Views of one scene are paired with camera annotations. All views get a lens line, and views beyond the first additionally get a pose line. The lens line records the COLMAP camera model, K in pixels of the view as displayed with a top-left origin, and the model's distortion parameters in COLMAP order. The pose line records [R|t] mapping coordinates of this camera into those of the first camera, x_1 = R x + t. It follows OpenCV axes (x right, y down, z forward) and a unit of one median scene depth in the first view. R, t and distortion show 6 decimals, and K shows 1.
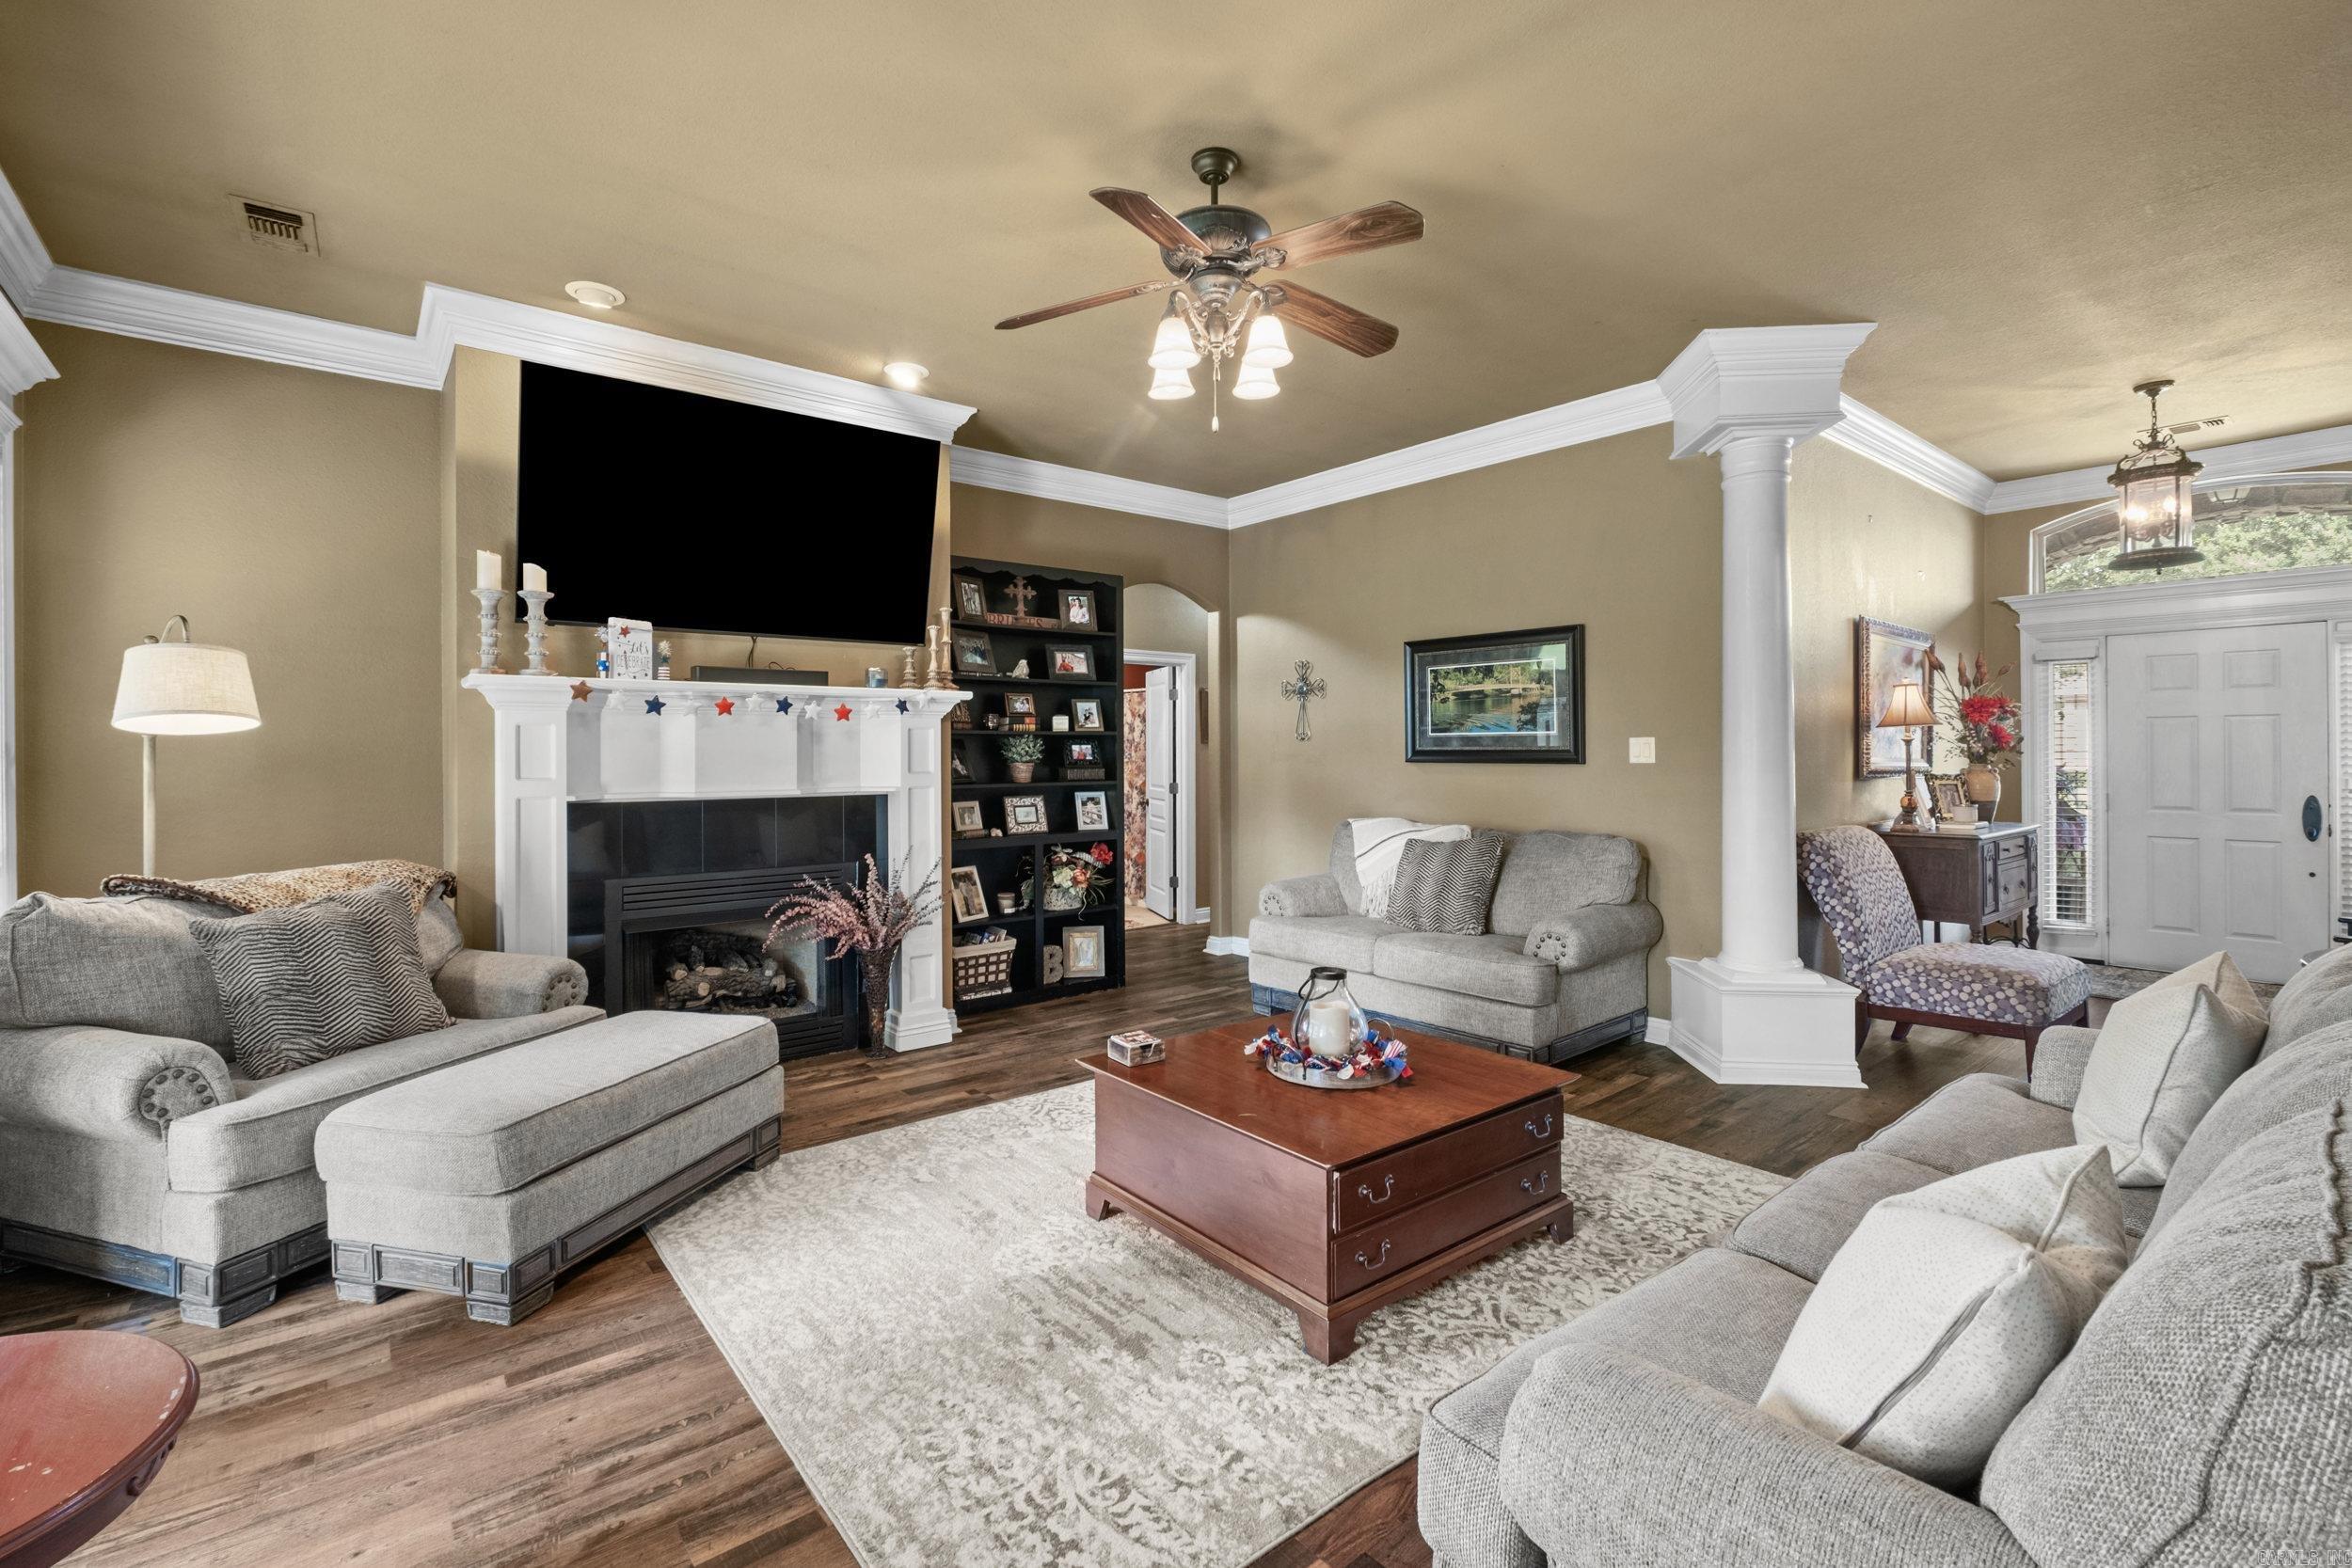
lens RADIAL K [[1028.0, 0, 1183.9], [0, 1028.0, 748.4], [0, 0, 1]] dist [-0.001298, -0.000259]
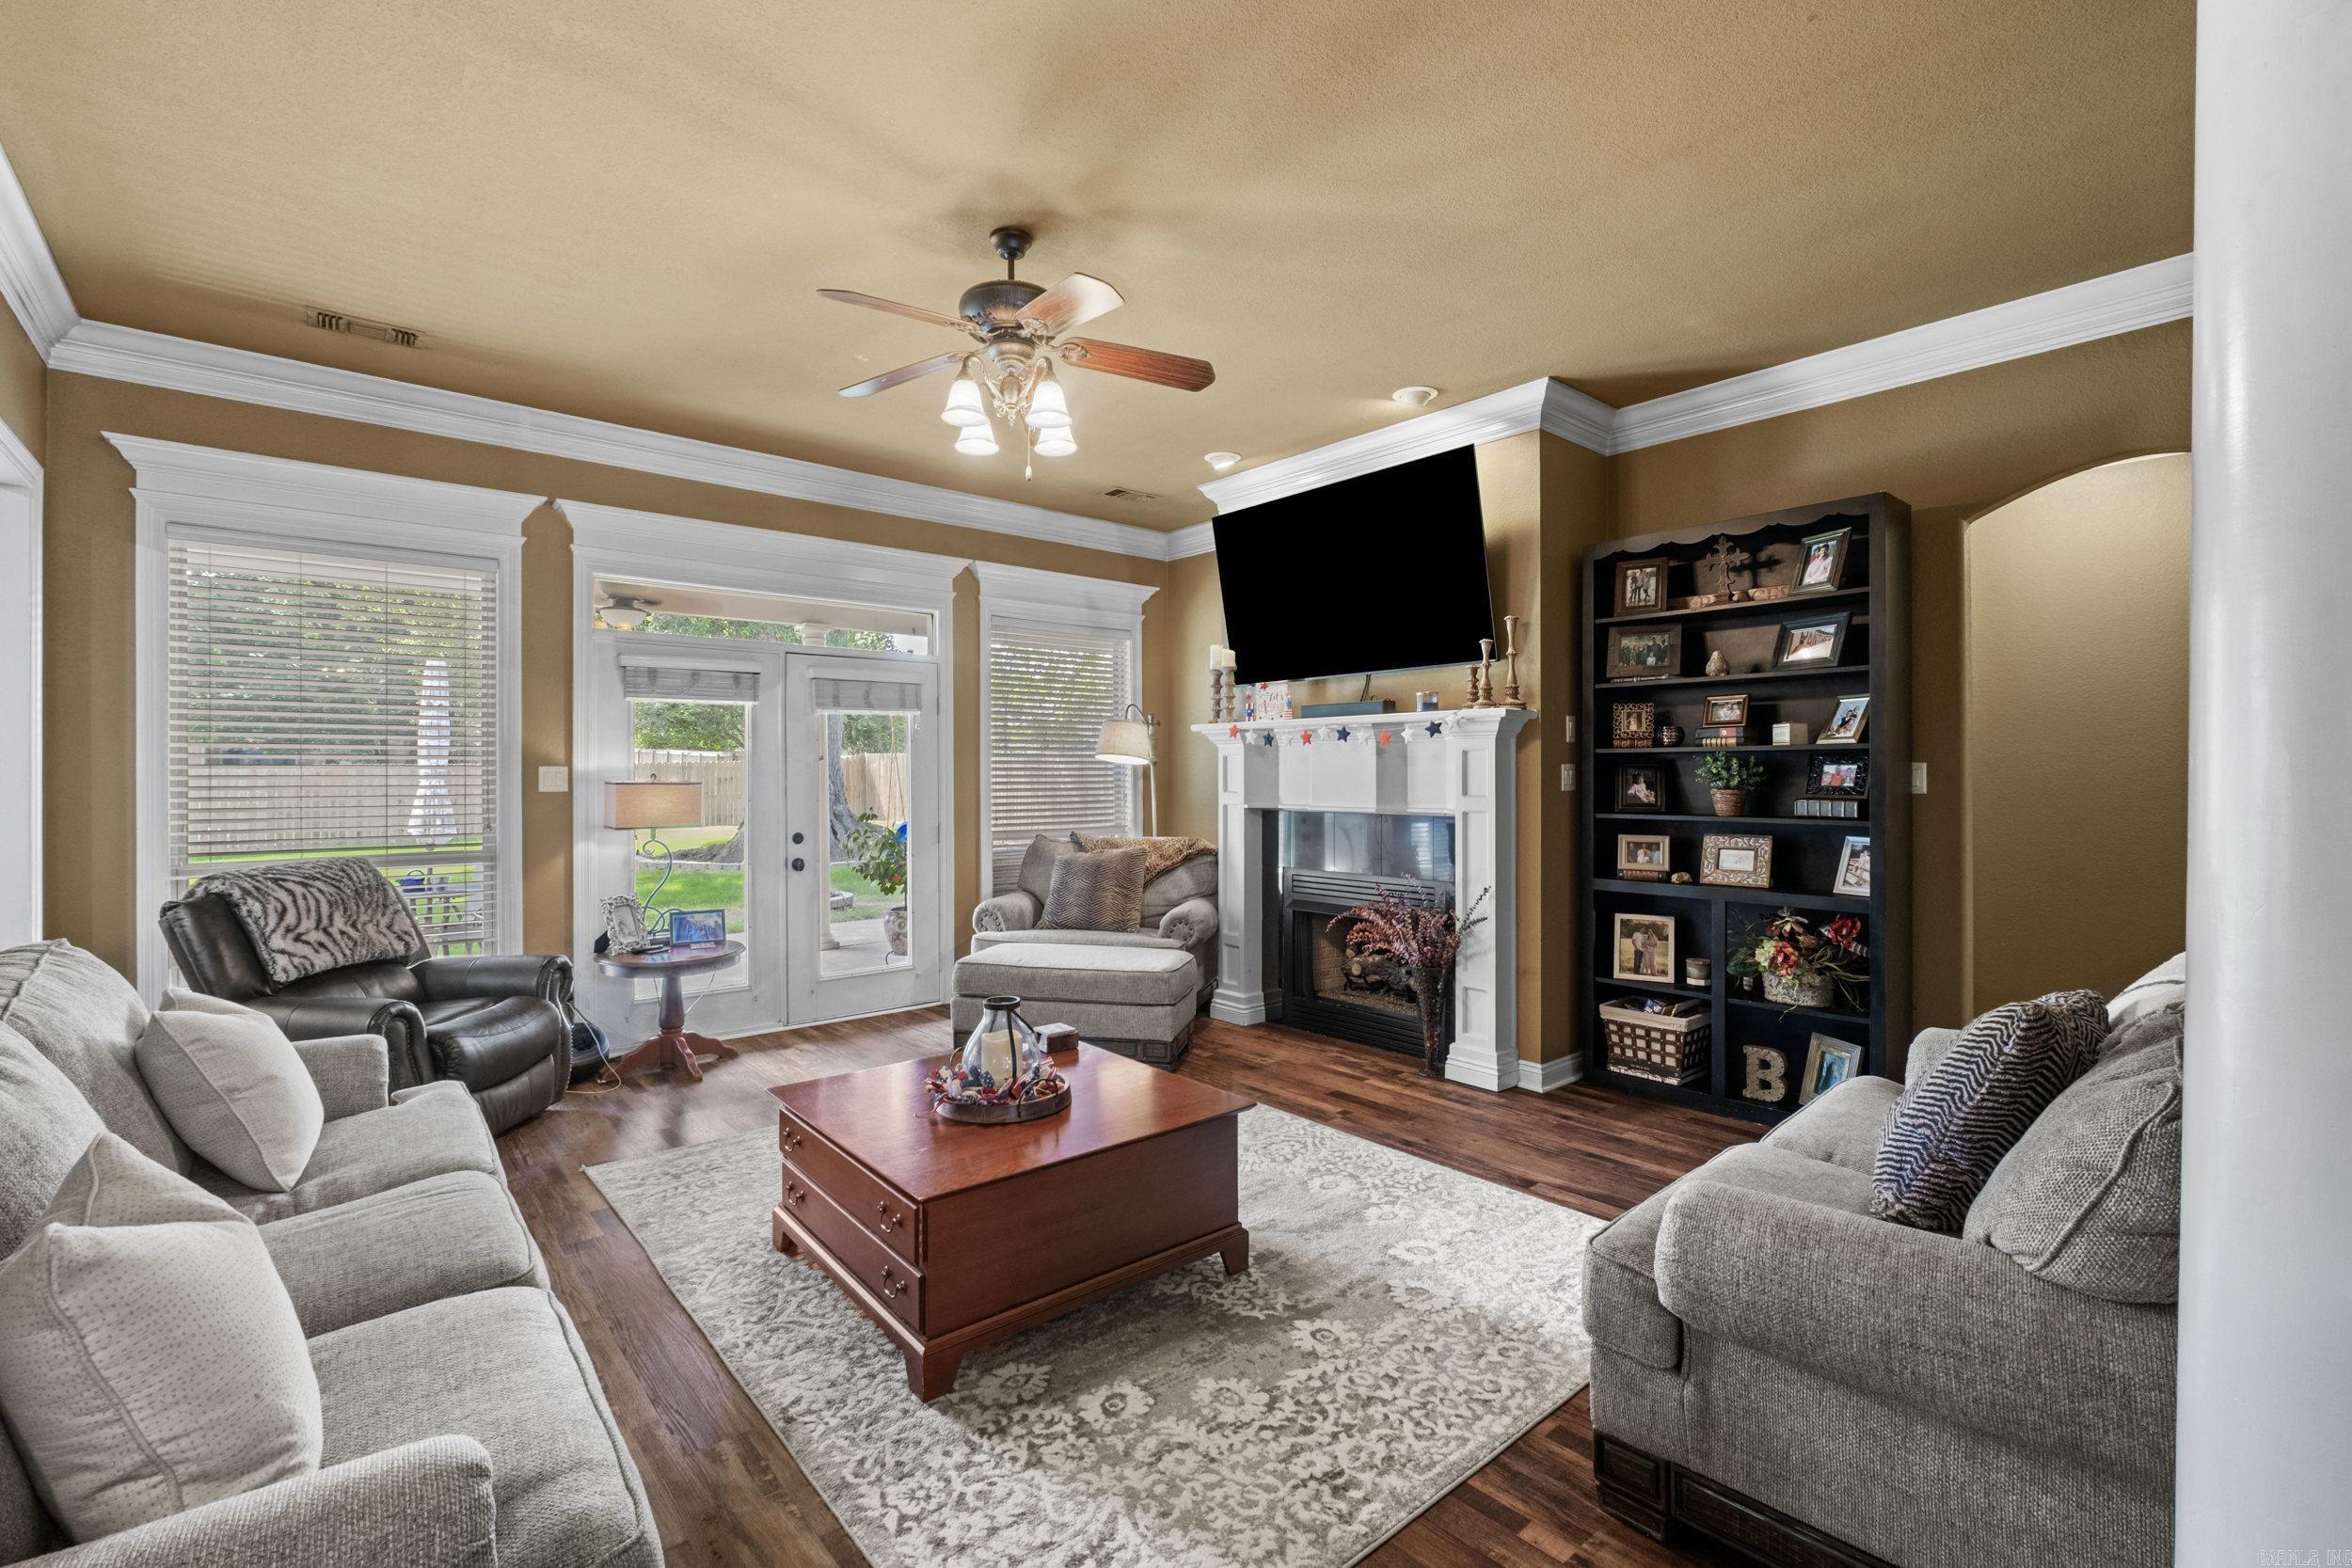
lens RADIAL K [[1035.7, 0, 1171.1], [0, 1035.7, 767.9], [0, 0, 1]] dist [-0.016373, -0.000007]
pose [[0.022213, -0.000417, -0.999753, 1.203402], [0.003391, 0.999994, -0.000341, -0.005790], [0.999748, -0.003382, 0.022215, 1.211184]]
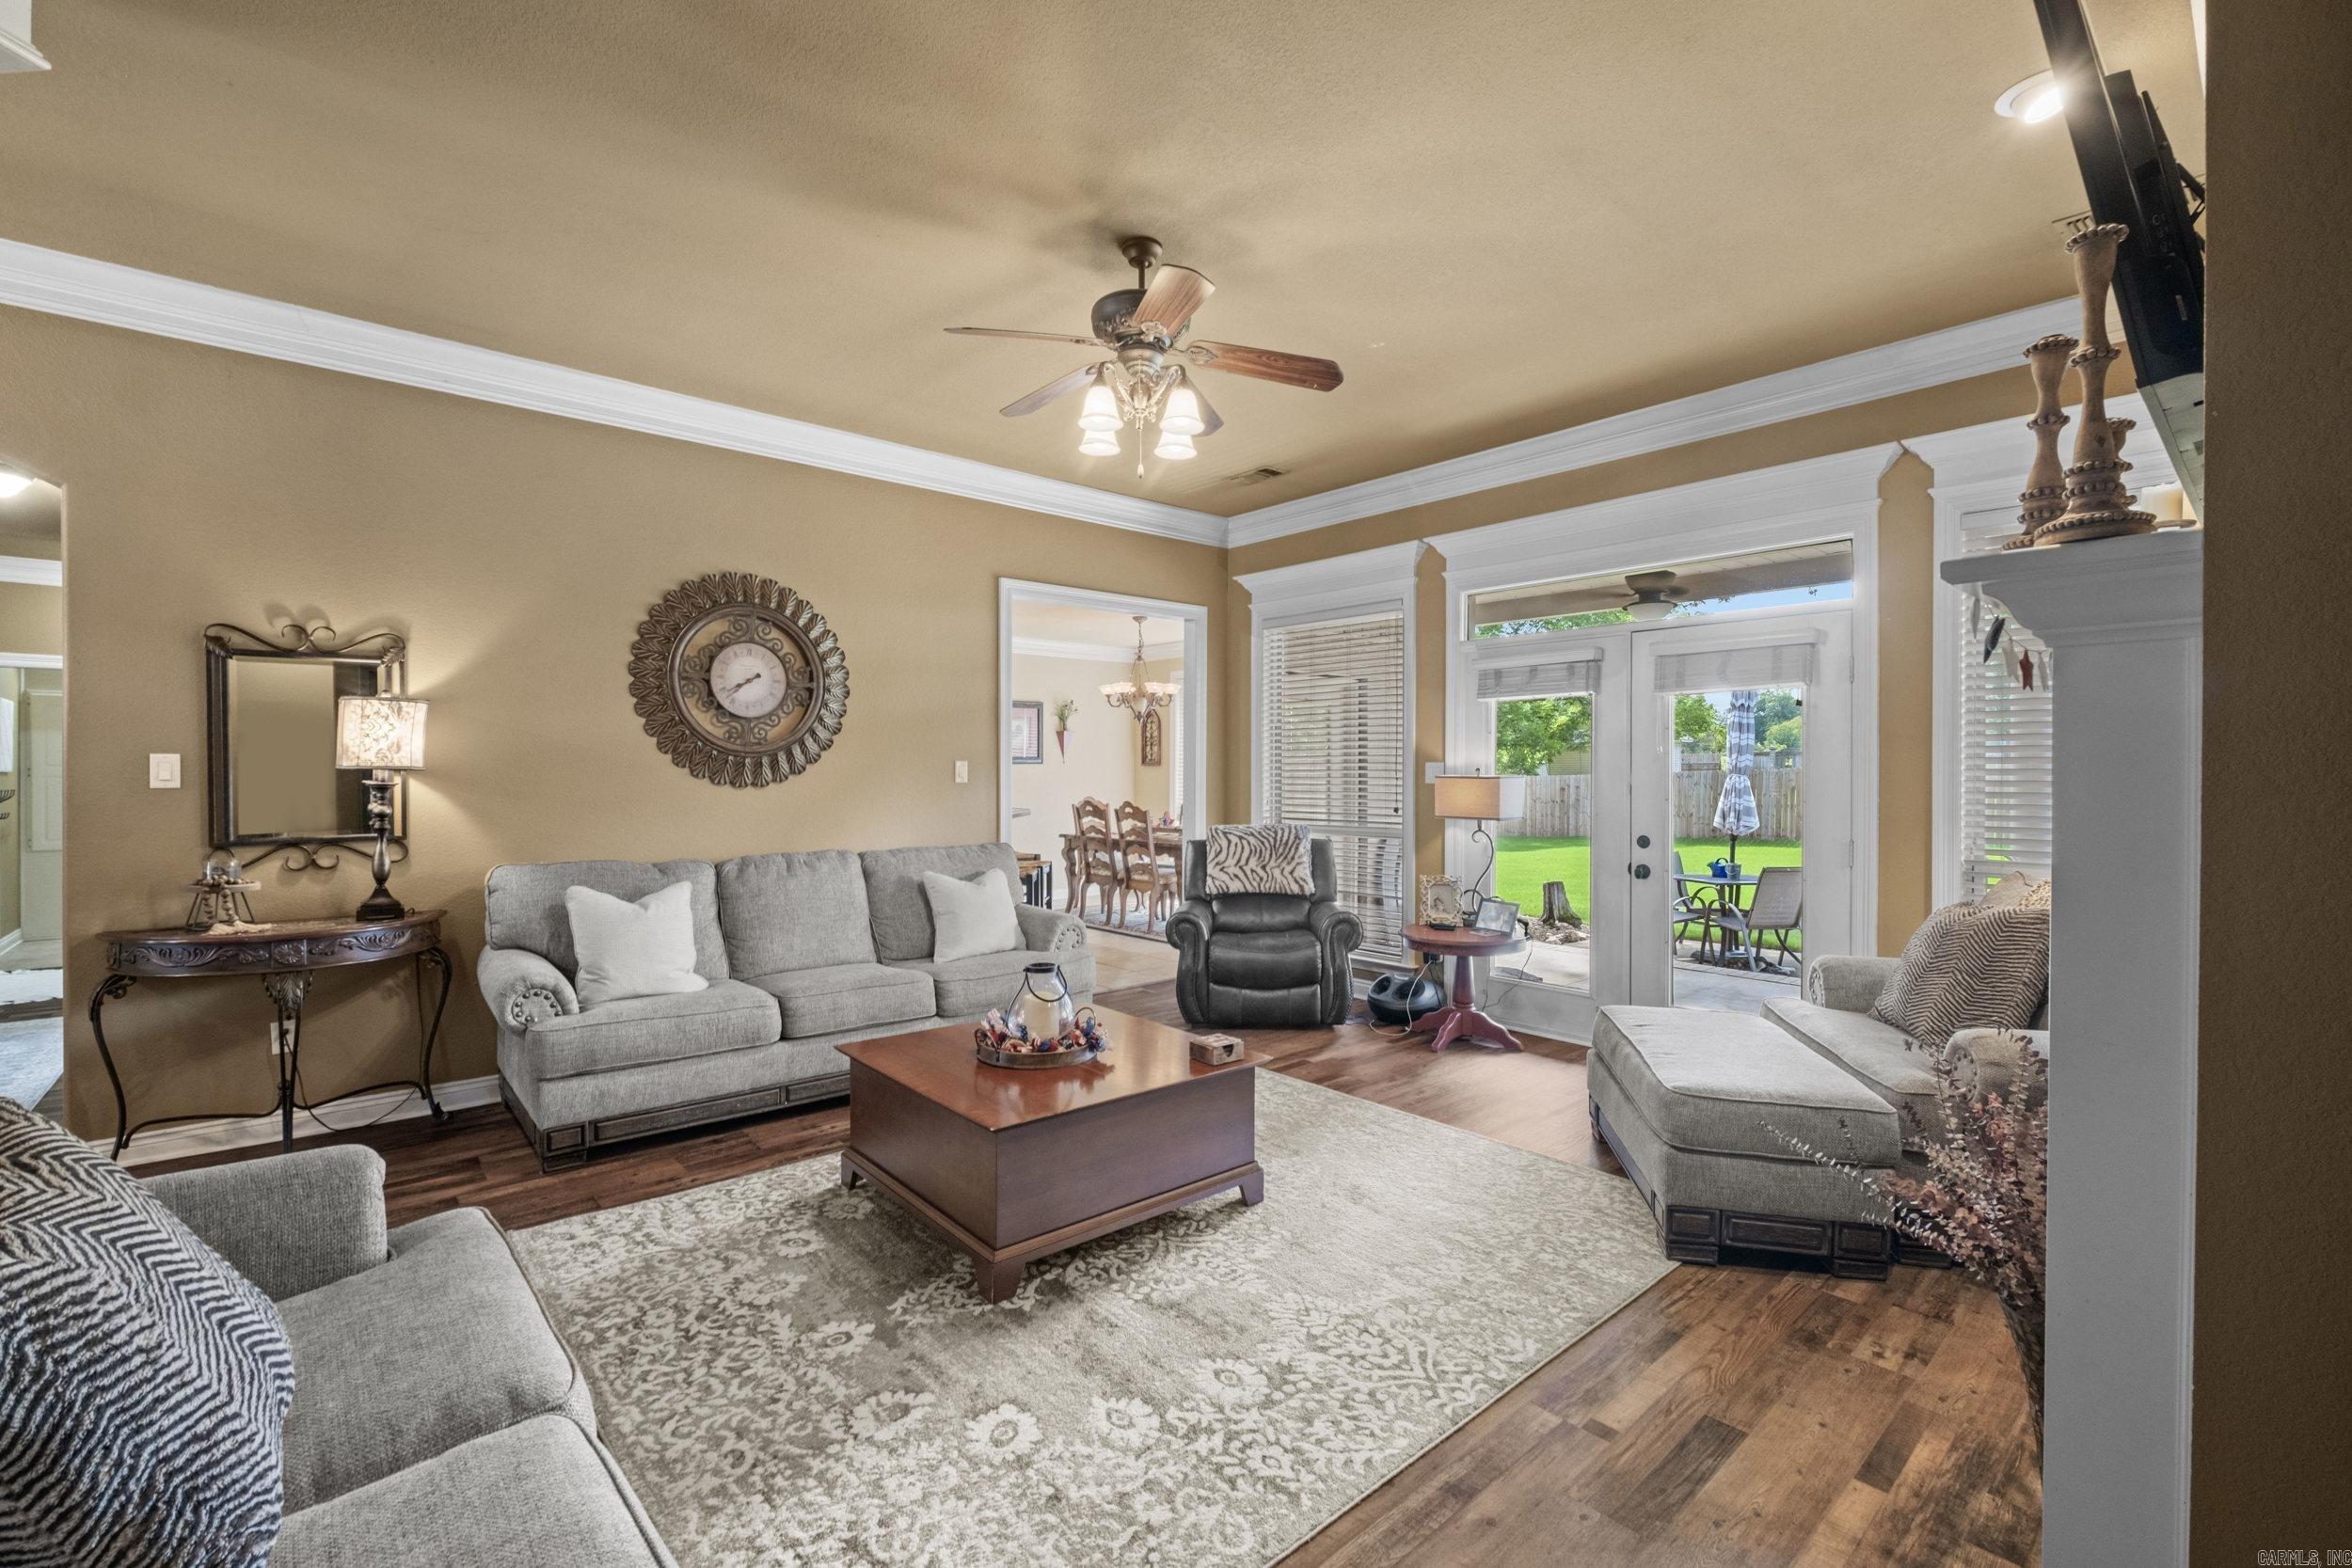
lens RADIAL K [[1020.8, 0, 1163.2], [0, 1020.8, 772.7], [0, 0, 1]] dist [-0.004403, -0.000008]
pose [[-0.999728, 0.004452, -0.022900, 0.035599], [0.004486, 0.999989, -0.001443, 0.009070], [0.022893, -0.001546, -0.999737, 2.250742]]
